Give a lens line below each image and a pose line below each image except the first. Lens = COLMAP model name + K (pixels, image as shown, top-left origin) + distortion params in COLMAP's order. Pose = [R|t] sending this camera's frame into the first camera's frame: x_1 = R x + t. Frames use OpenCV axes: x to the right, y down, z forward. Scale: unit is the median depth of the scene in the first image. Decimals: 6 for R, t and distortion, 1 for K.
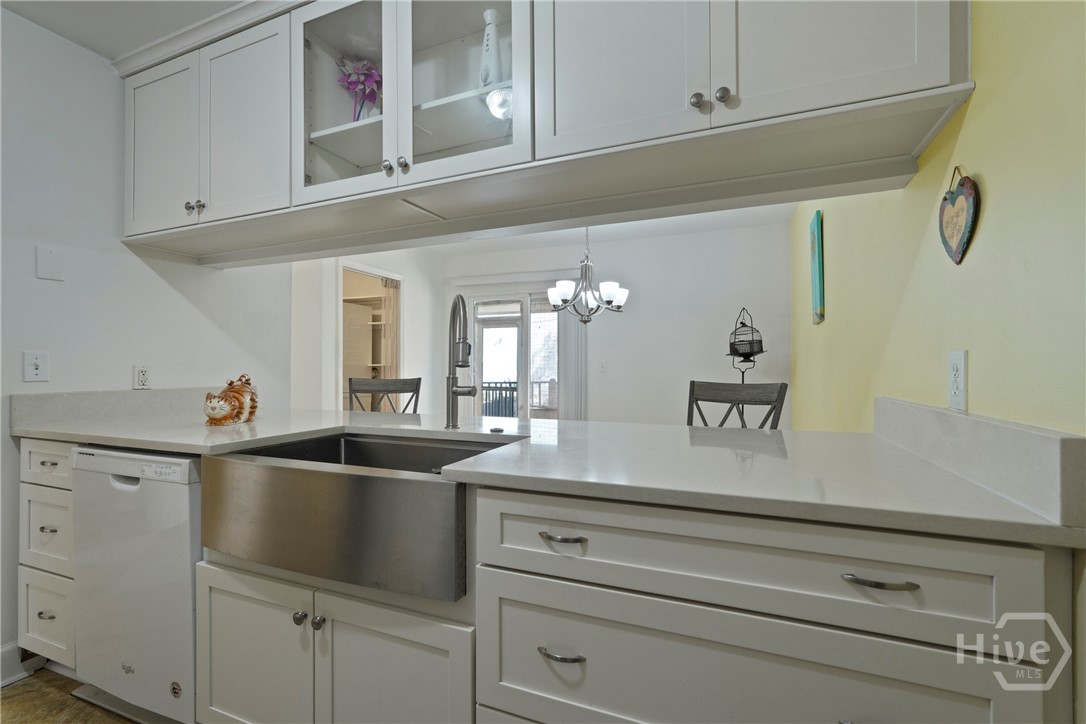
lens RADIAL K [[481.1, 0, 544.4], [0, 481.1, 363.8], [0, 0, 1]] dist [-0.008733, 0.002841]
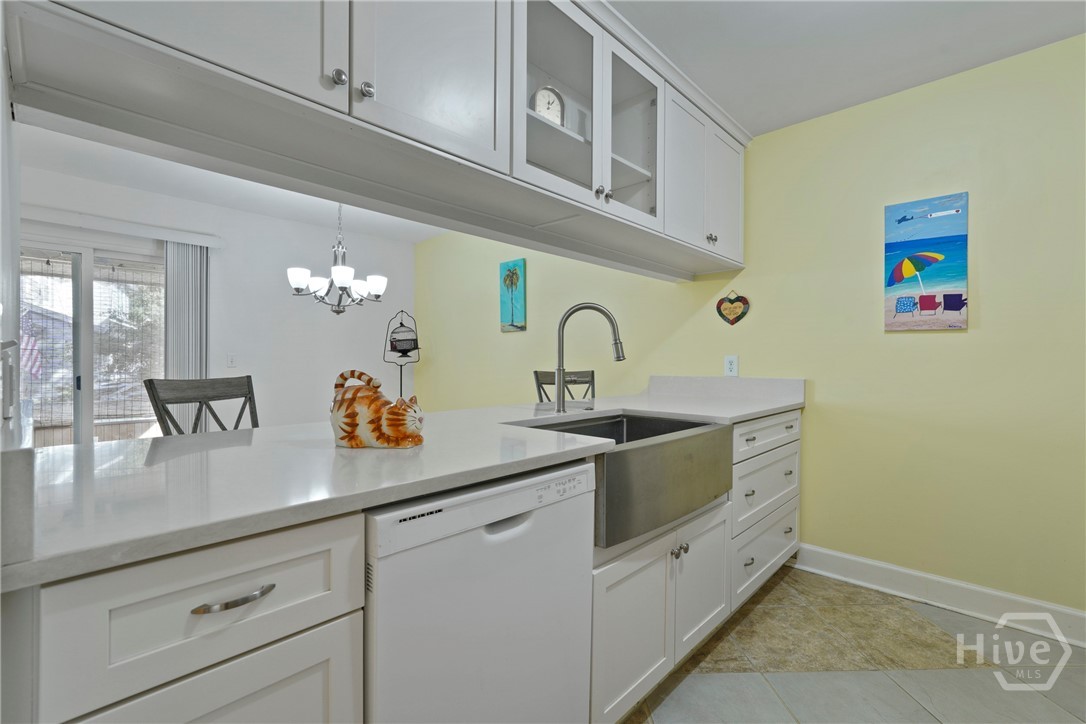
lens RADIAL K [[481.1, 0, 542.0], [0, 481.1, 361.5], [0, 0, 1]] dist [-0.008733, 0.002841]
pose [[0.357314, 0.001556, 0.933983, -1.356960], [-0.005947, 0.999982, 0.000609, 0.009635], [-0.933965, -0.005772, 0.357317, 0.645747]]
